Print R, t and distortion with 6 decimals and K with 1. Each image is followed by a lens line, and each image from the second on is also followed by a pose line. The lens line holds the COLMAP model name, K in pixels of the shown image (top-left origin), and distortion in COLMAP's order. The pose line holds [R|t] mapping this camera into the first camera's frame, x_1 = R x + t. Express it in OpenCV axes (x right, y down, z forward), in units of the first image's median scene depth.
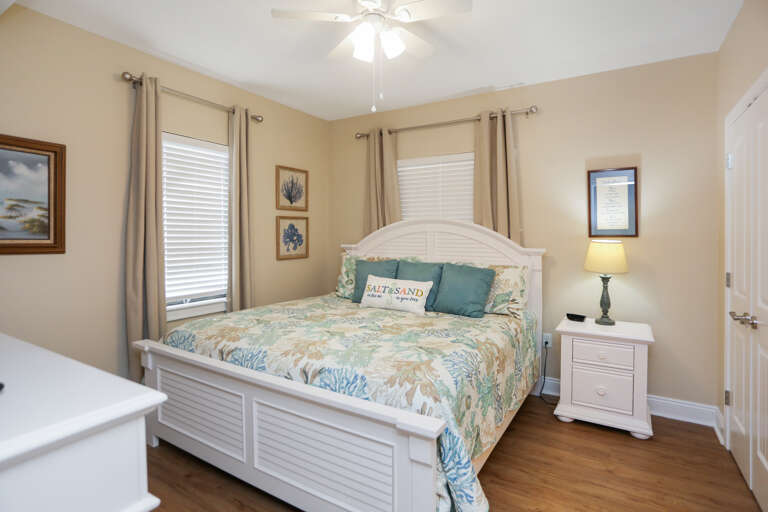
lens RADIAL K [[347.5, 0, 419.7], [0, 347.5, 232.9], [0, 0, 1]] dist [-0.051165, 0.017347]
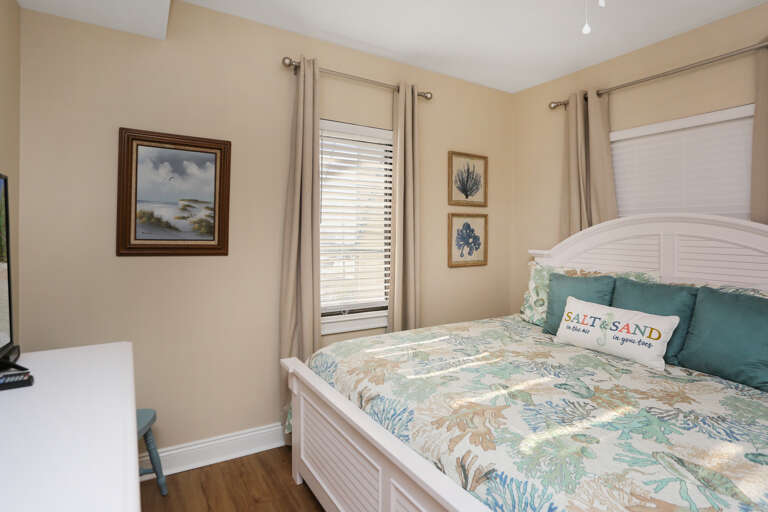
lens RADIAL K [[347.5, 0, 419.7], [0, 347.5, 232.9], [0, 0, 1]] dist [-0.051165, 0.017347]
pose [[0.864058, 0.013179, -0.503219, -0.063080], [-0.010105, 0.999910, 0.008836, -0.010025], [0.503290, -0.002550, 0.864114, 0.268945]]
